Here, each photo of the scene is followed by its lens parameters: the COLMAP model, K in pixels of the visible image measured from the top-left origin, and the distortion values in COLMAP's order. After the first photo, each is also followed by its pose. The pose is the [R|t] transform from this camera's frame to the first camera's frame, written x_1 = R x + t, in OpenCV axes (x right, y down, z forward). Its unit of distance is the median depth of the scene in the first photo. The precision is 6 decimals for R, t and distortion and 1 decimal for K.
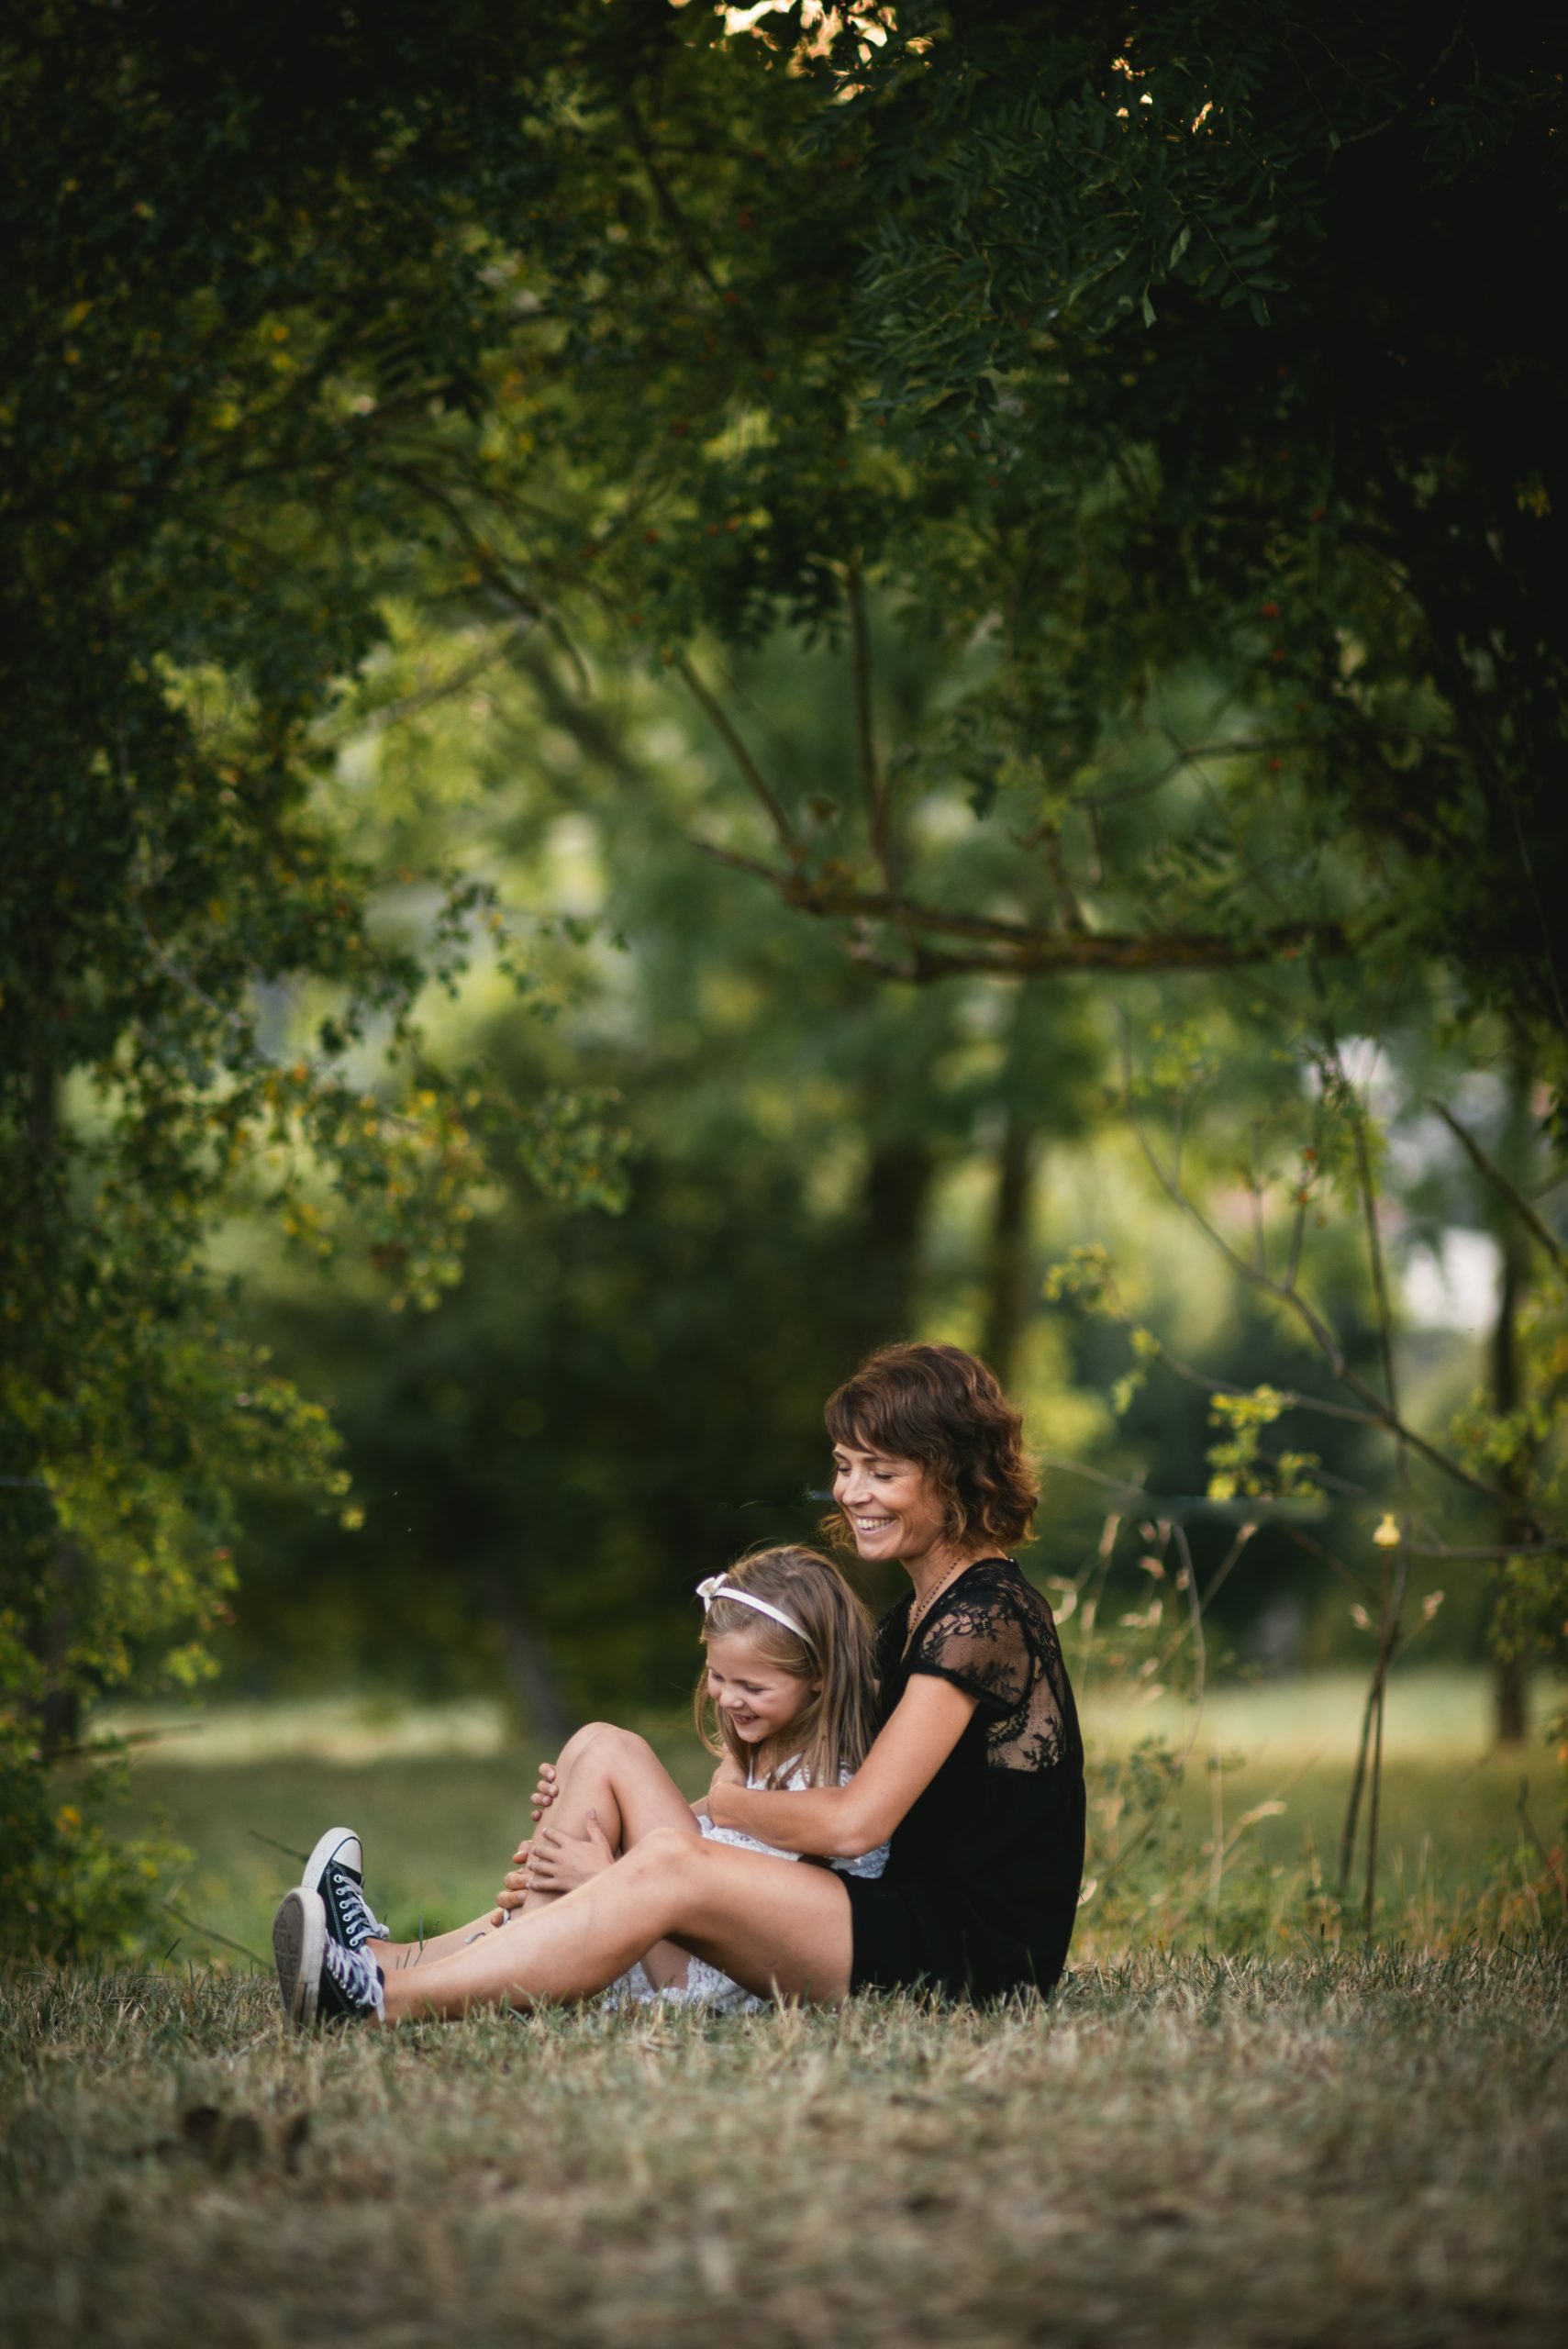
lens RADIAL K [[9486.1, 0, 783.4], [0, 9486.1, 1168.6], [0, 0, 1]] dist [-0.052403, 0.000000]
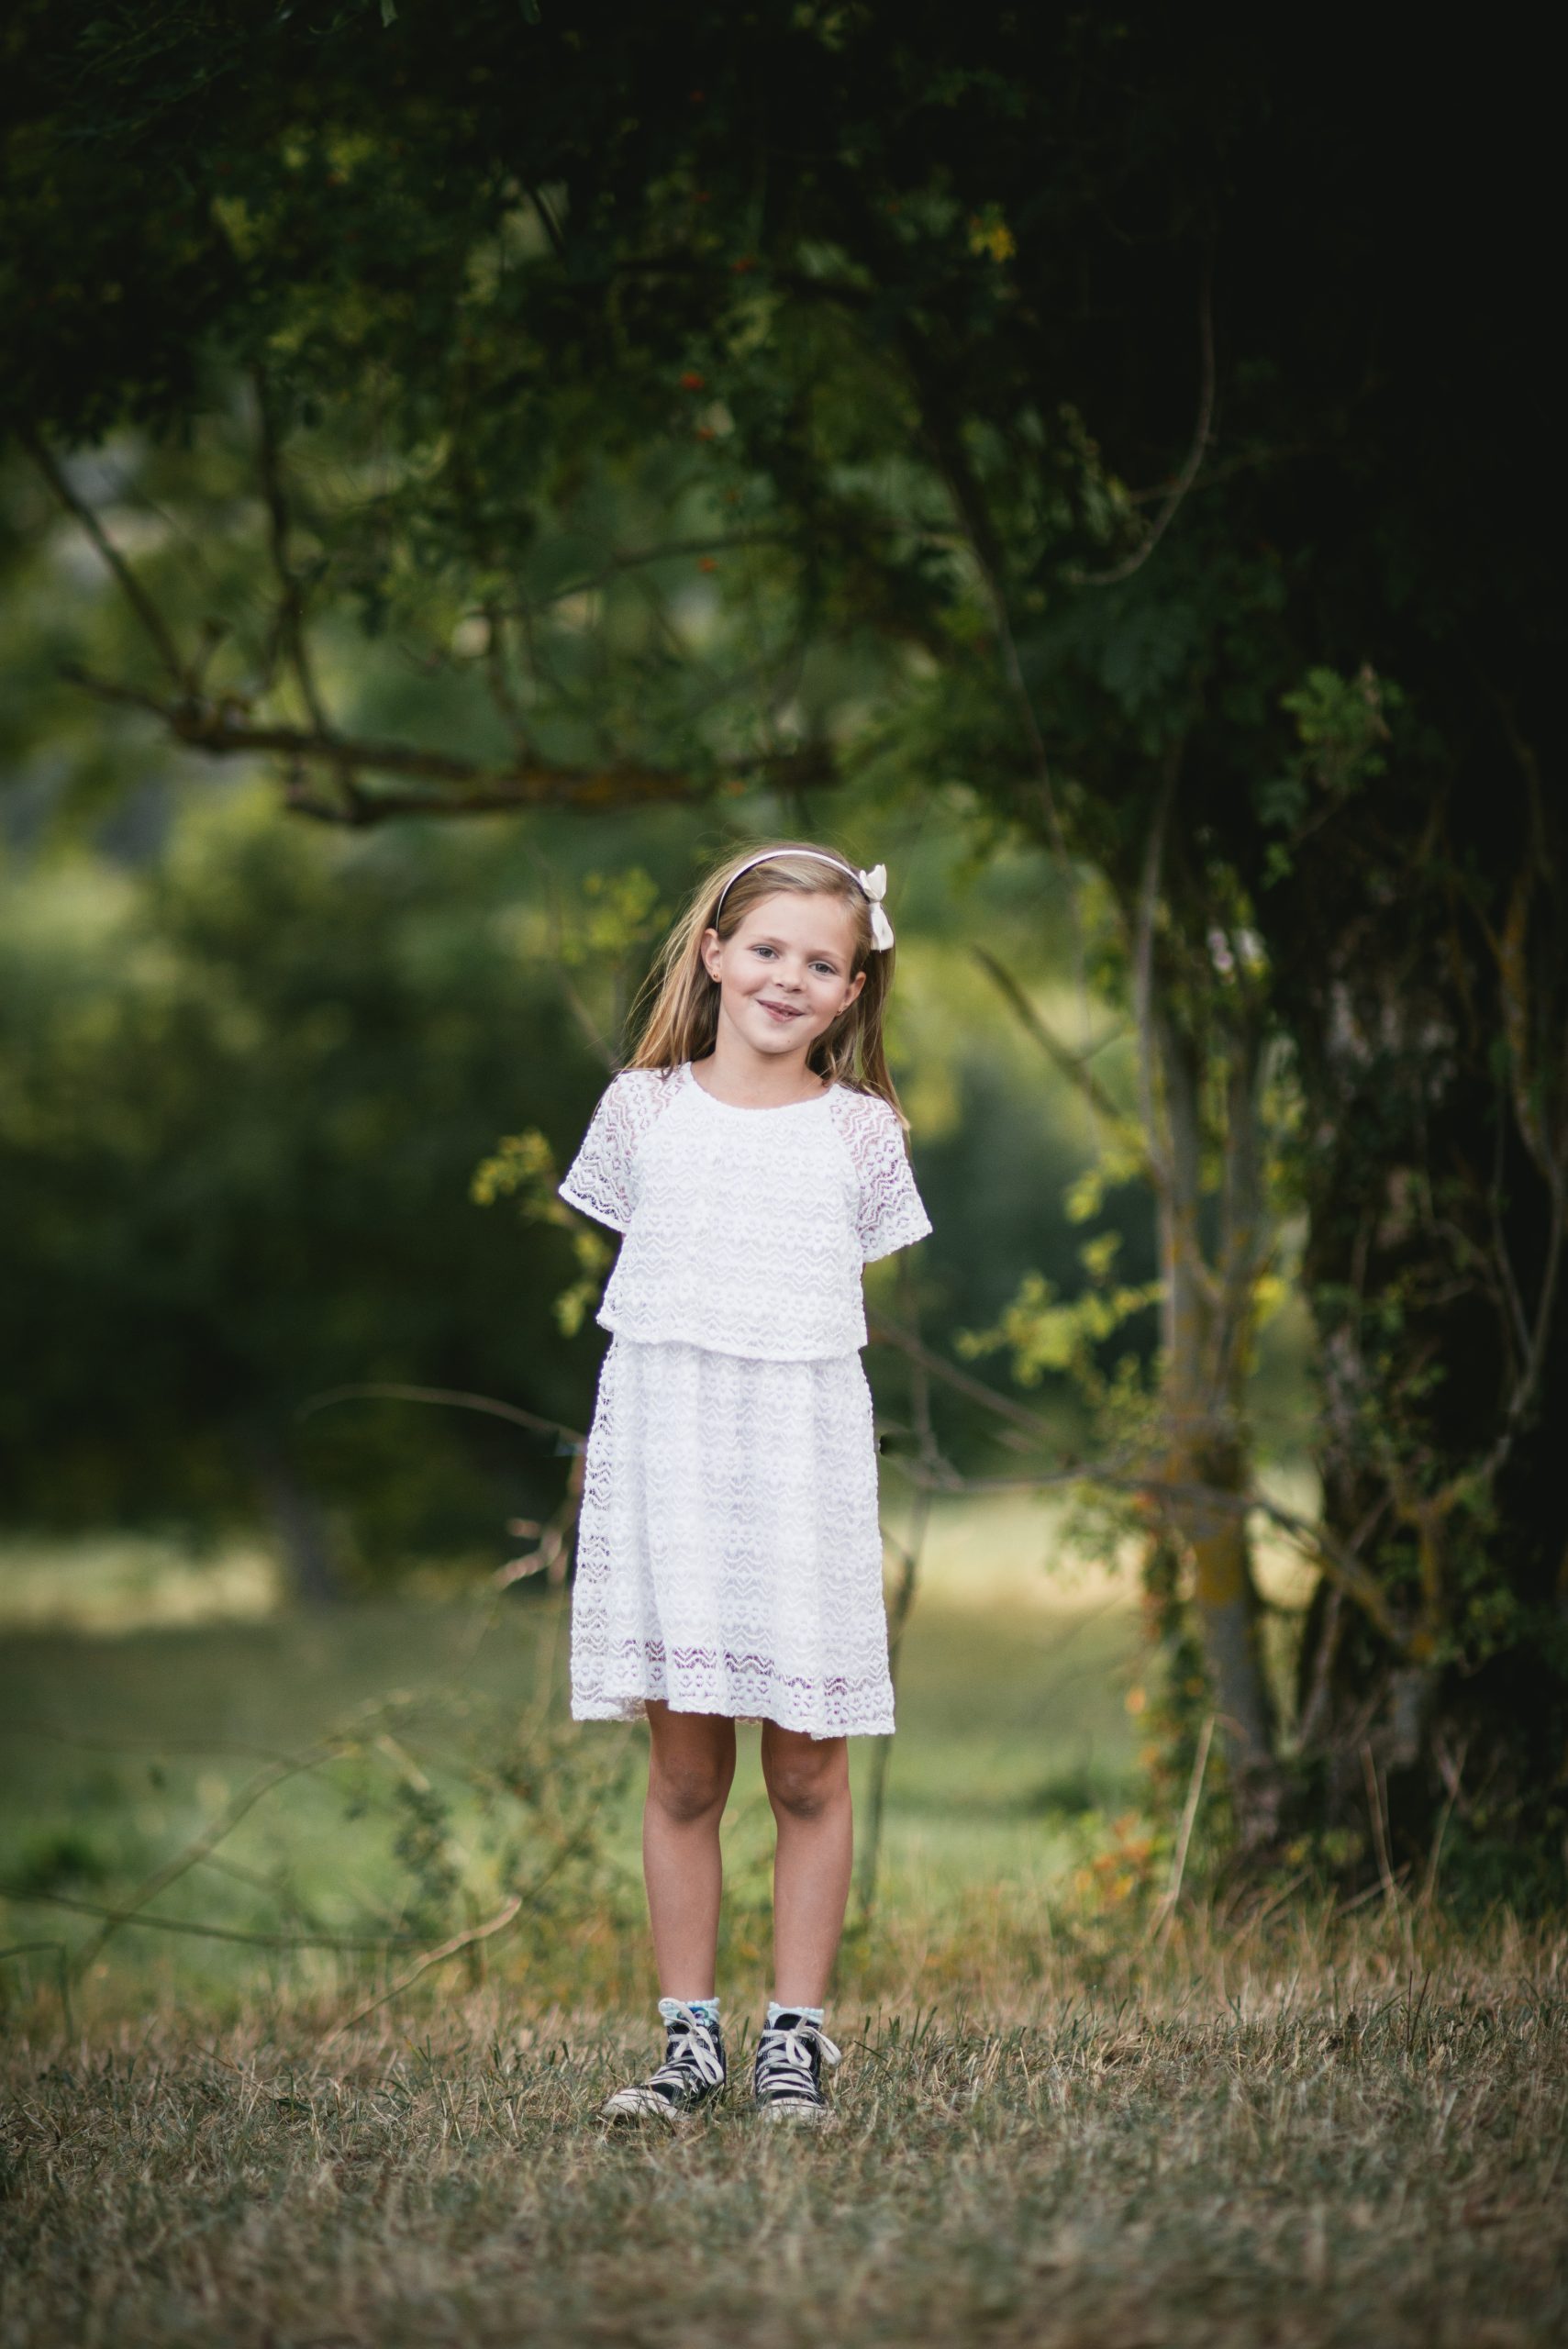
lens RADIAL K [[9486.1, 0, 778.7], [0, 9486.1, 1181.7], [0, 0, 1]] dist [-0.052403, 0.000000]
pose [[0.999572, -0.028319, 0.007396, 0.049491], [0.028145, 0.999349, 0.022583, -0.006619], [-0.008030, -0.022365, 0.999718, 0.154608]]
